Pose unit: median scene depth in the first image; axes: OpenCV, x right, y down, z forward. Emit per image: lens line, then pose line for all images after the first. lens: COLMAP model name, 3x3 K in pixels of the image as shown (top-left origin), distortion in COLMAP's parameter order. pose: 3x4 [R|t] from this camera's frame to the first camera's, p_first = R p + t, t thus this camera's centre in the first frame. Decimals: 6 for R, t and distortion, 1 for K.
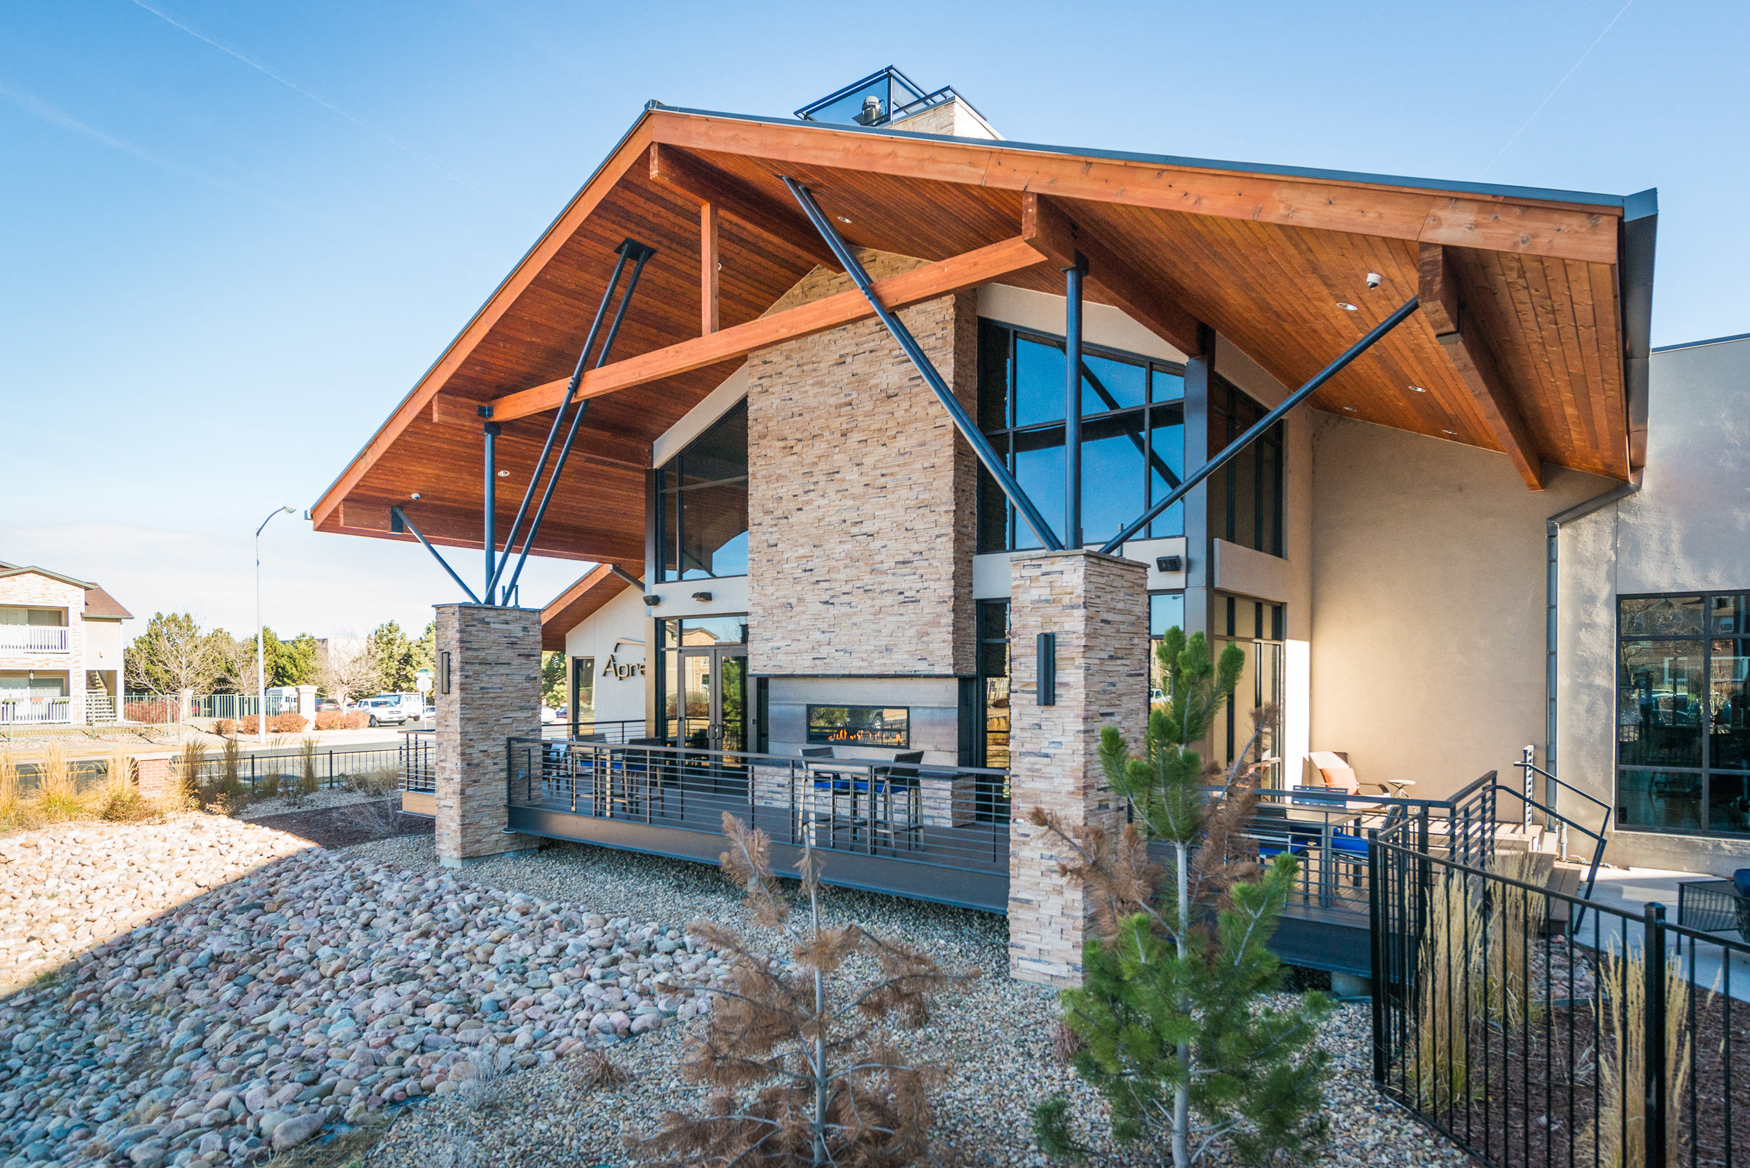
lens RADIAL K [[974.7, 0, 875.0], [0, 974.7, 584.0], [0, 0, 1]] dist [-0.000341, -0.000015]
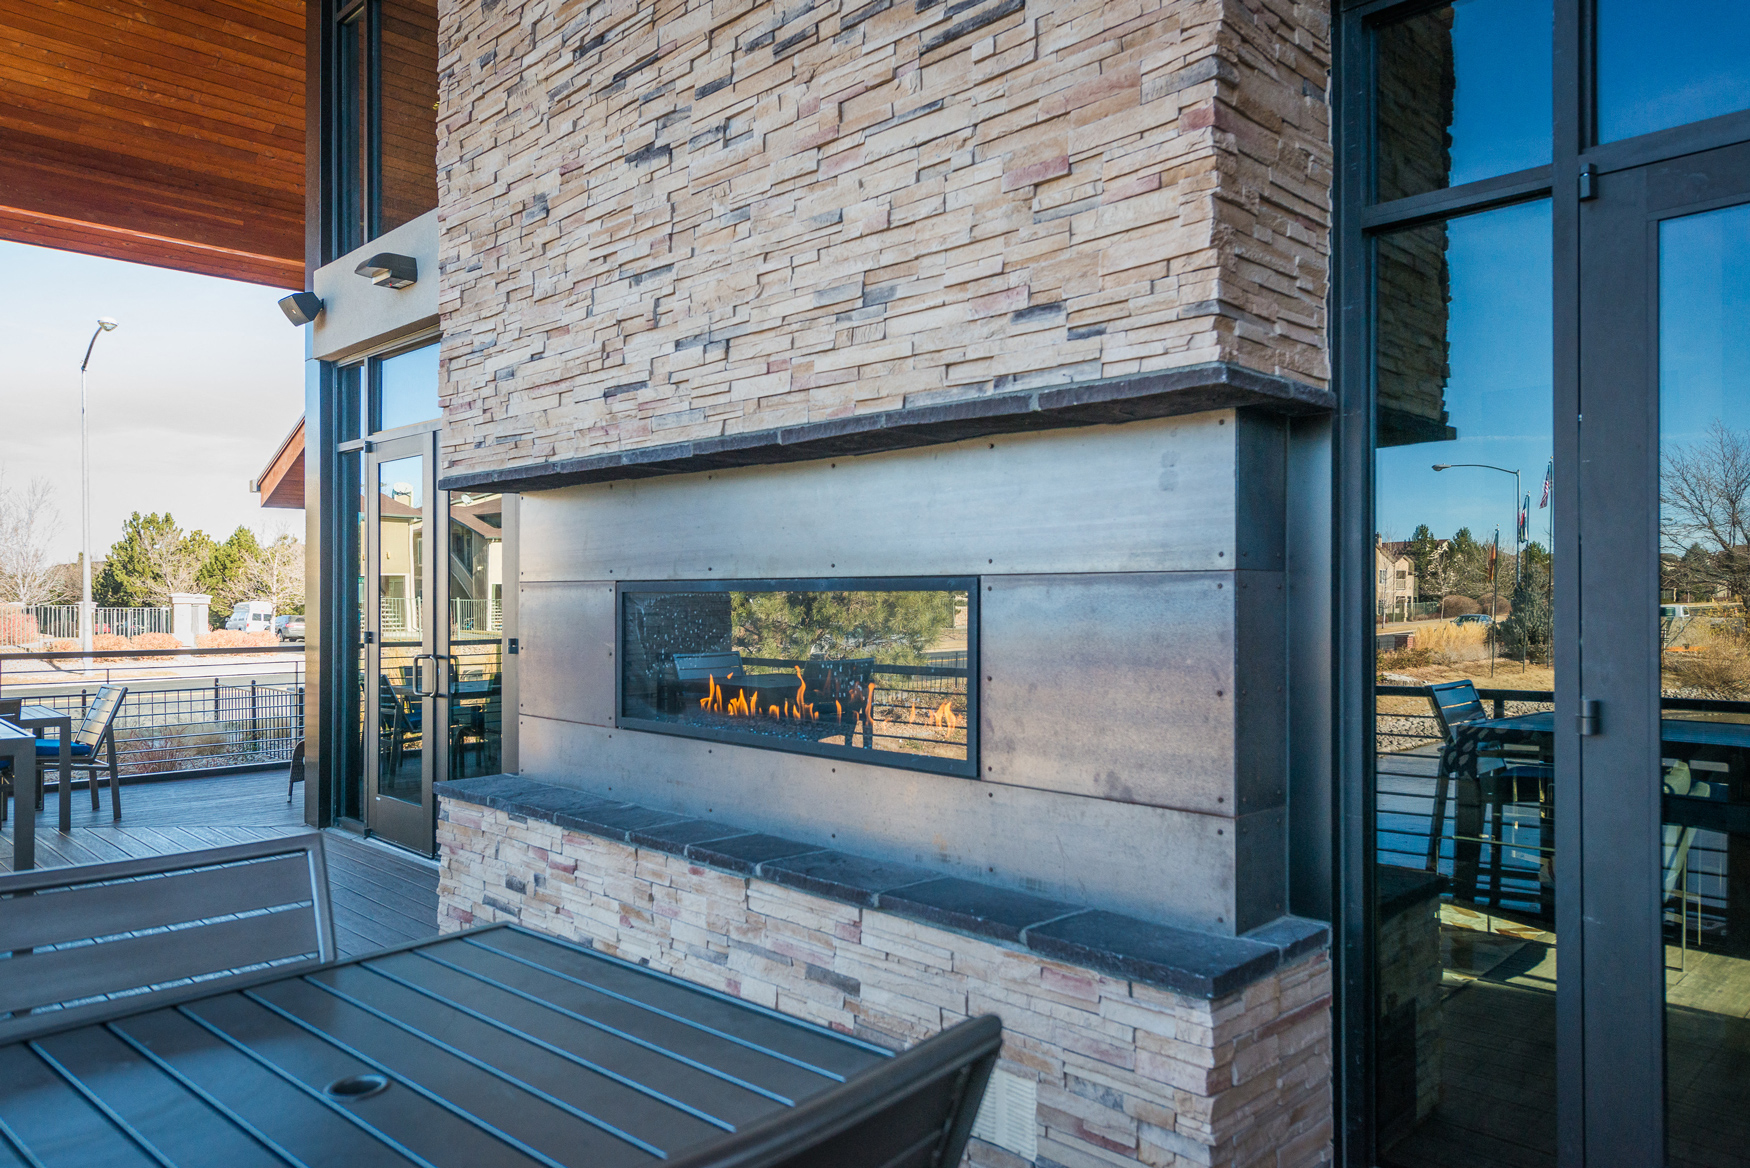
lens RADIAL K [[1181.1, 0, 875.0], [0, 1181.1, 584.0], [0, 0, 1]] dist [-0.001362, -0.000261]
pose [[0.991593, -0.005244, -0.129288, 0.044457], [0.016471, 0.996166, 0.085921, 0.104027], [0.128342, -0.087328, 0.987878, 0.737074]]
